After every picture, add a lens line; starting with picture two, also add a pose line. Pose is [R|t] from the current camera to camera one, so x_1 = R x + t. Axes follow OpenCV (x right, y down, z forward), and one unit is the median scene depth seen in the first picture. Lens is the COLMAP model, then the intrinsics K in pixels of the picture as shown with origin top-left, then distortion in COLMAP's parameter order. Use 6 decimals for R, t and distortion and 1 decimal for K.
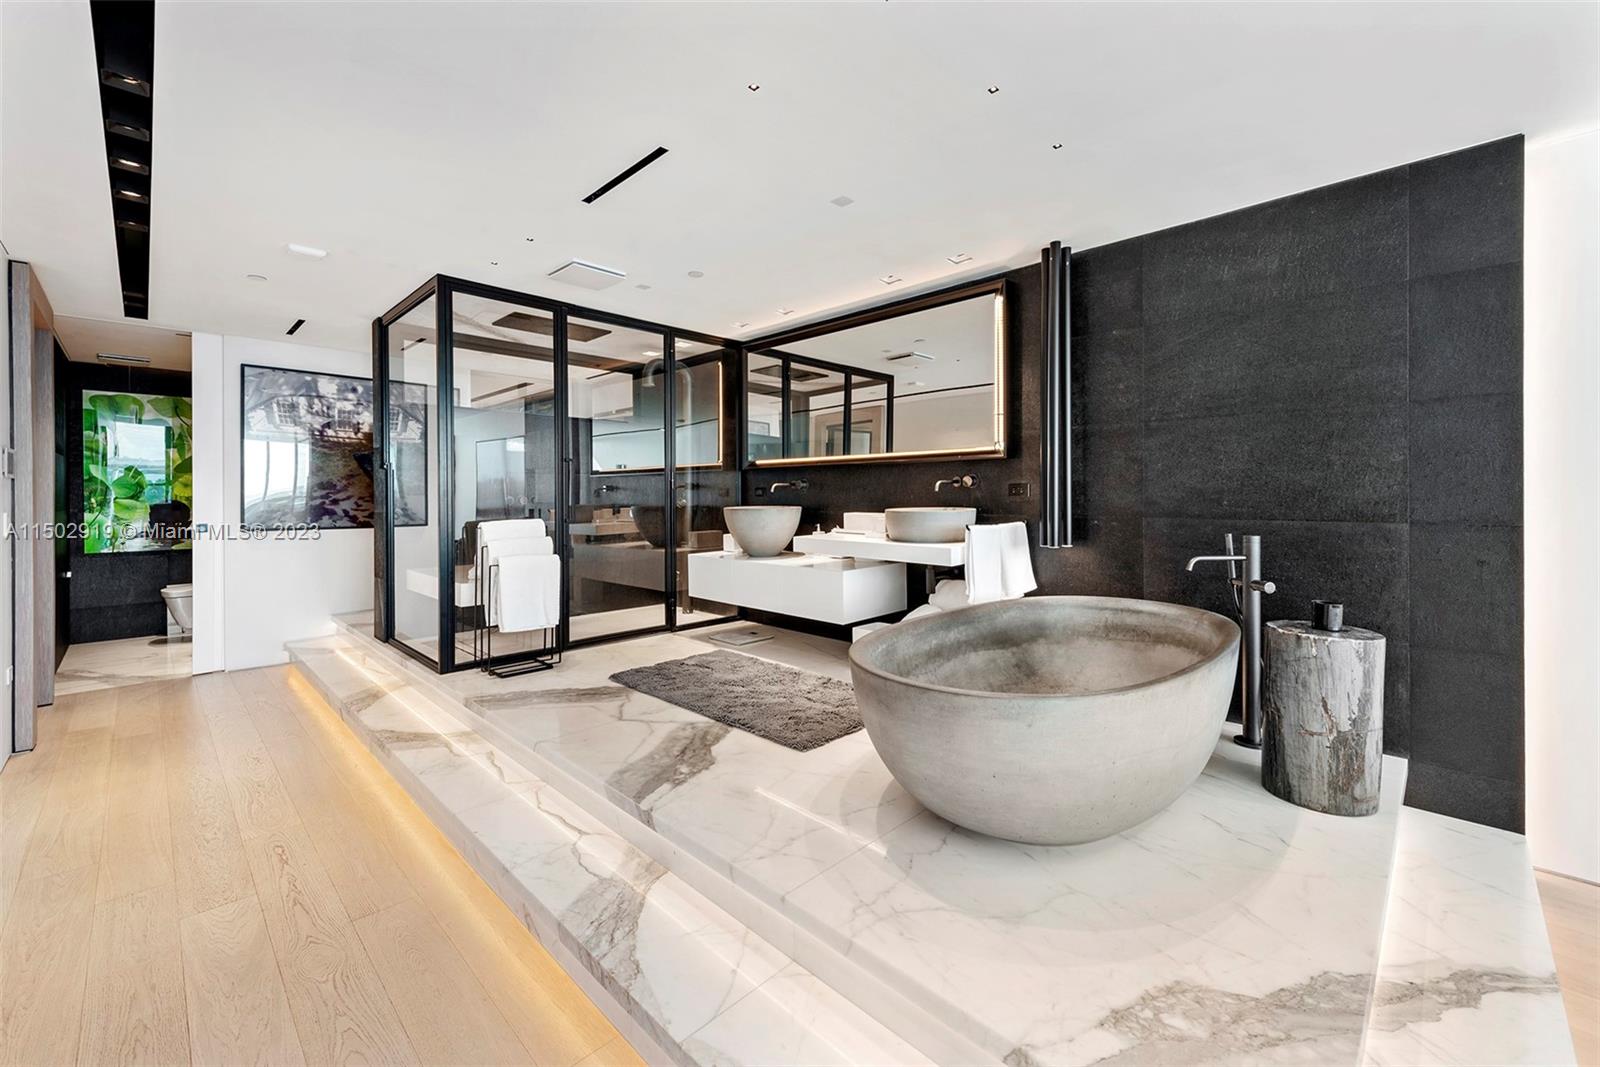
lens RADIAL K [[651.8, 0, 799.6], [0, 651.8, 503.0], [0, 0, 1]] dist [0.018421, -0.004017]
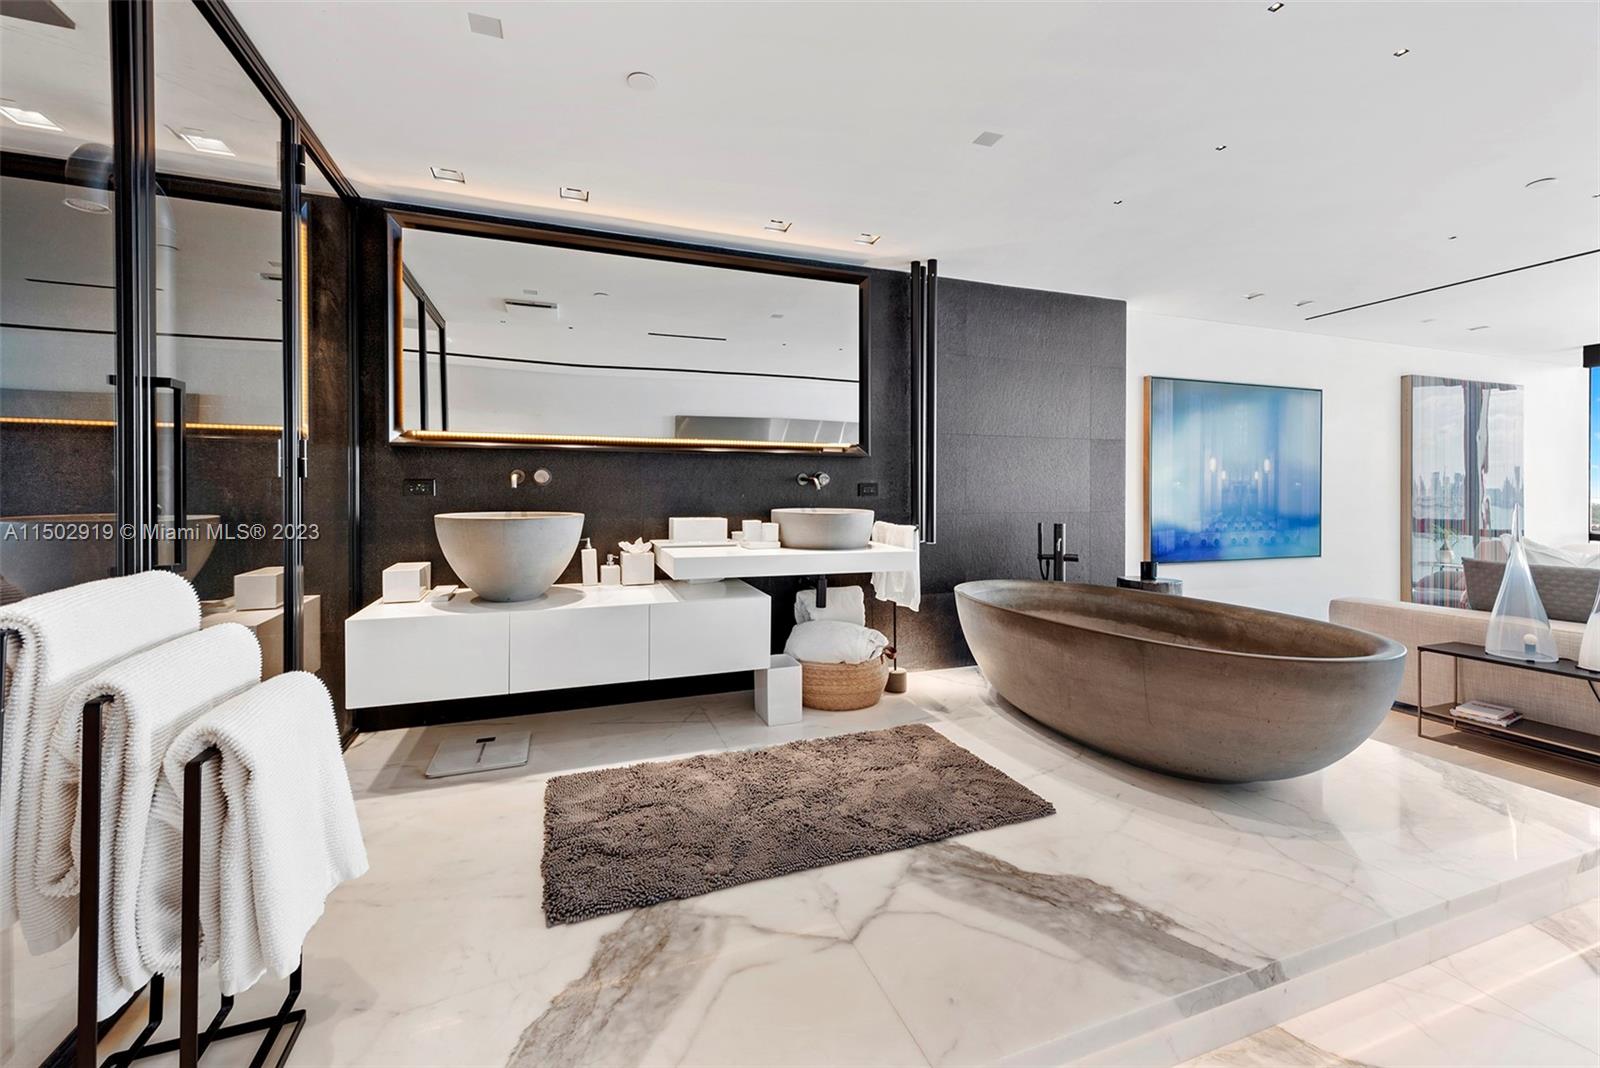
lens RADIAL K [[651.8, 0, 803.8], [0, 651.8, 500.5], [0, 0, 1]] dist [0.018421, -0.004017]
pose [[0.414494, -0.005730, 0.910034, -0.835457], [0.010121, 0.999947, 0.001686, -0.007960], [-0.909996, 0.008511, 0.414530, 0.922169]]
